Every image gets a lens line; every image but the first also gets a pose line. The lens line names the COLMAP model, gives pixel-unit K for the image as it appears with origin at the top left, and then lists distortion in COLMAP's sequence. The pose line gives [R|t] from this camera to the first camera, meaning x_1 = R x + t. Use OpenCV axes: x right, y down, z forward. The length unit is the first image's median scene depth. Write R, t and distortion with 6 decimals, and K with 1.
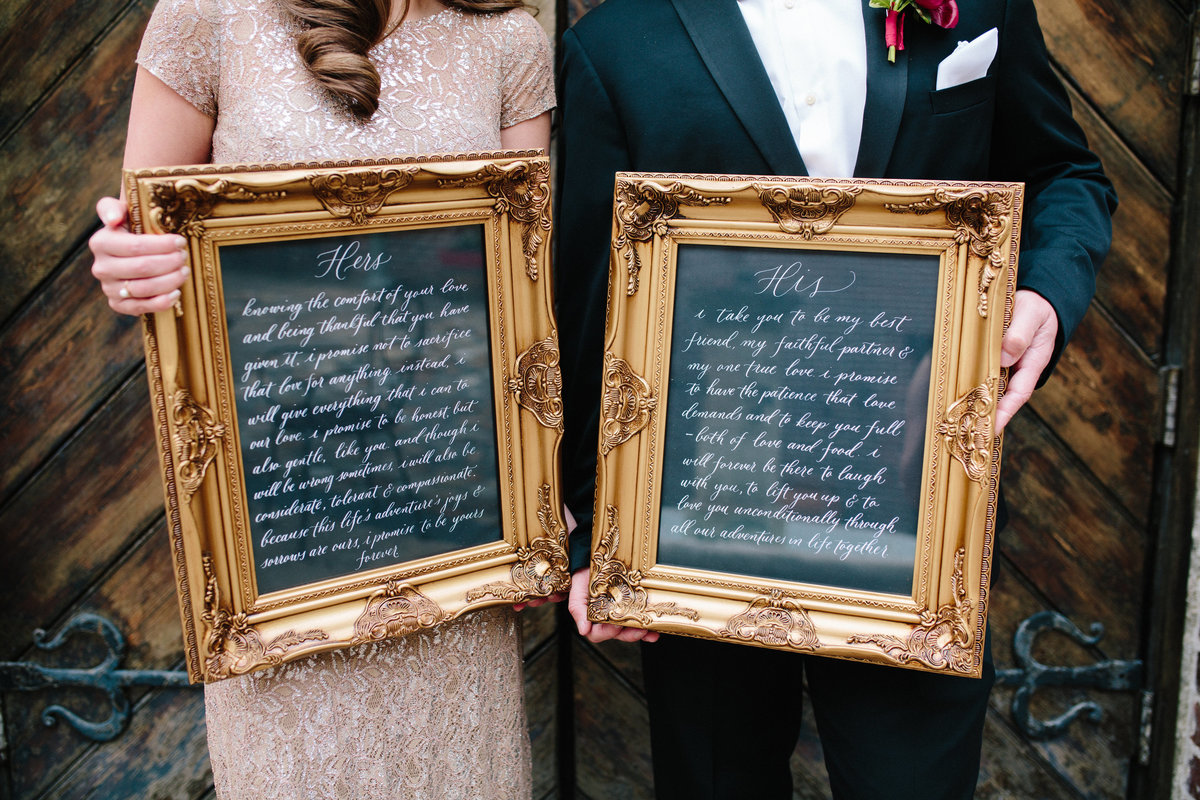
lens RADIAL K [[1205.7, 0, 599.8], [0, 1205.7, 424.4], [0, 0, 1]] dist [-0.073693, 0.135242]
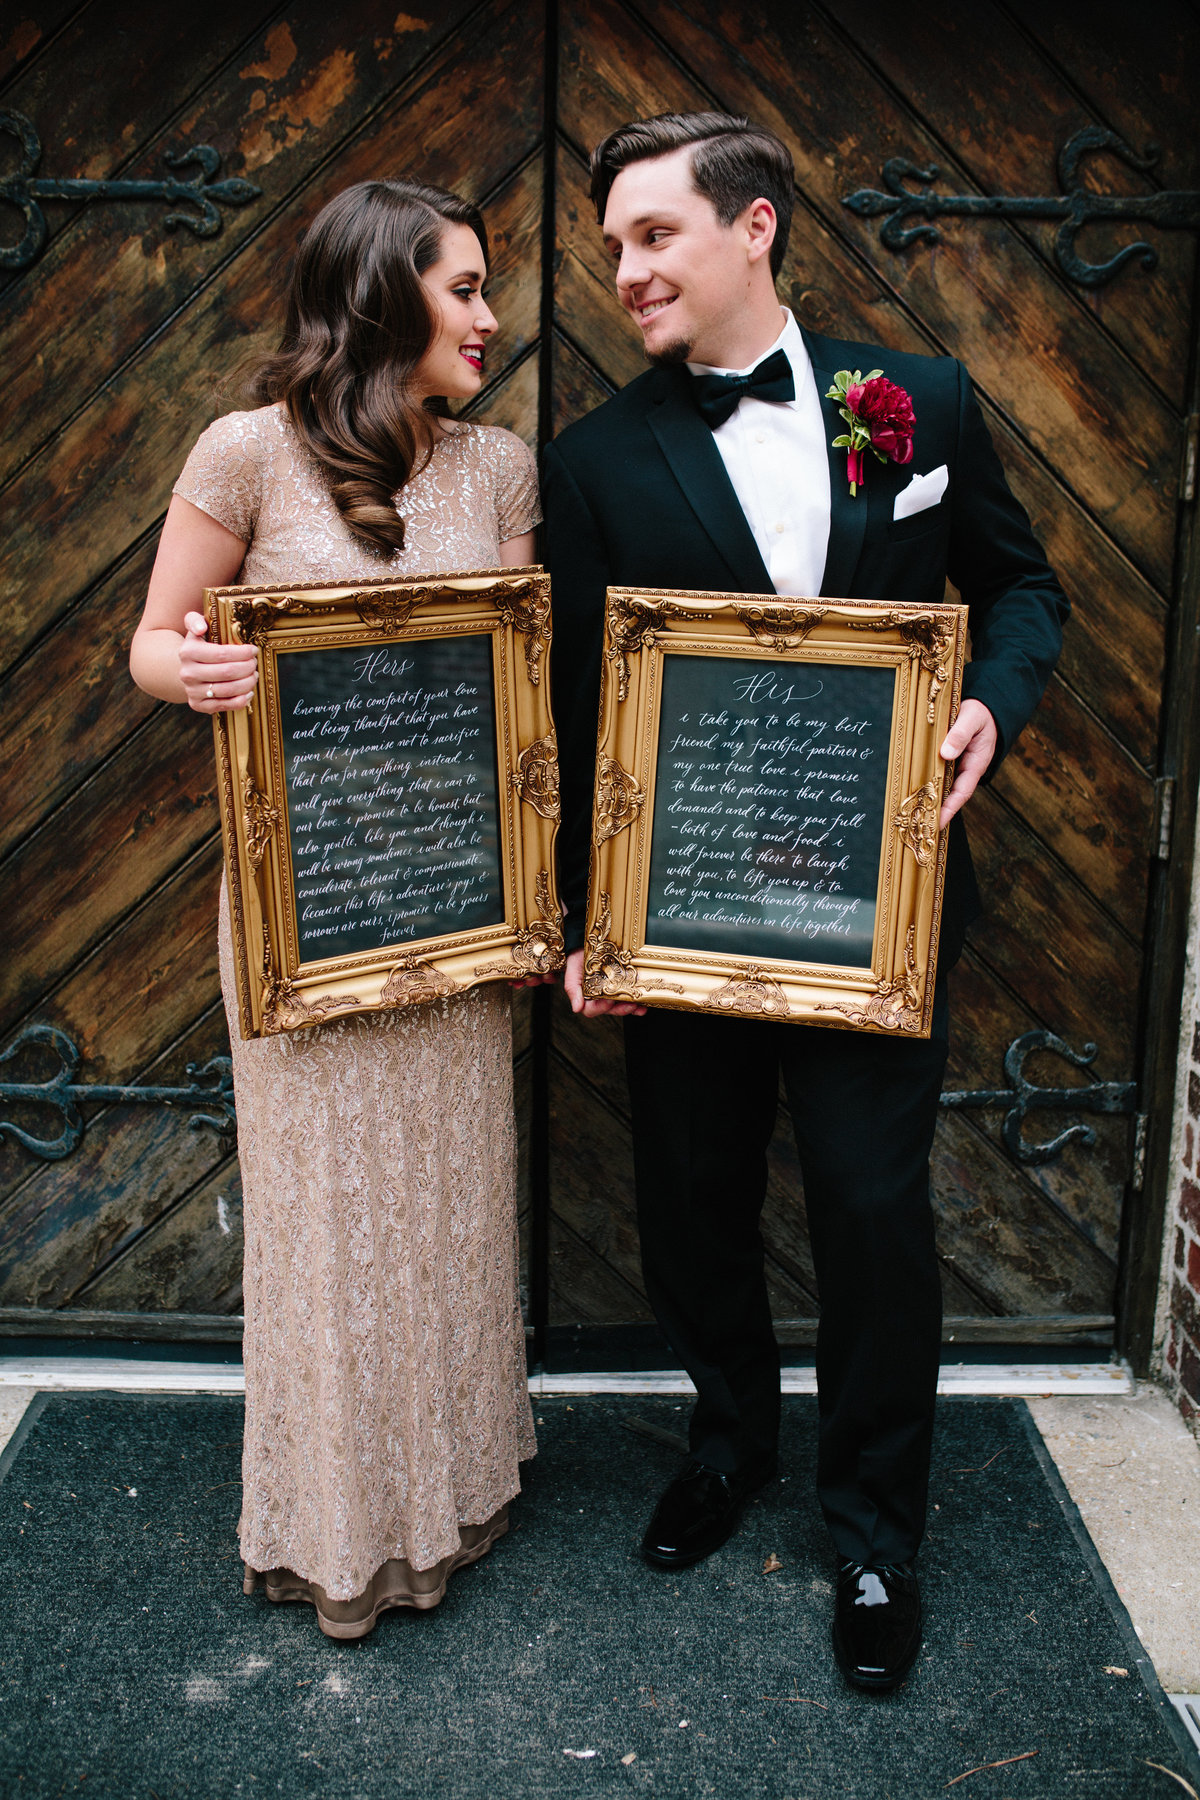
lens RADIAL K [[1808.6, 0, 600.0], [0, 1808.6, 900.0], [0, 0, 1]] dist [-0.073693, 0.135242]
pose [[0.999031, 0.007380, 0.043389, -0.047490], [-0.007807, 0.999923, 0.009676, 0.043099], [-0.043314, -0.010006, 0.999011, -0.469603]]
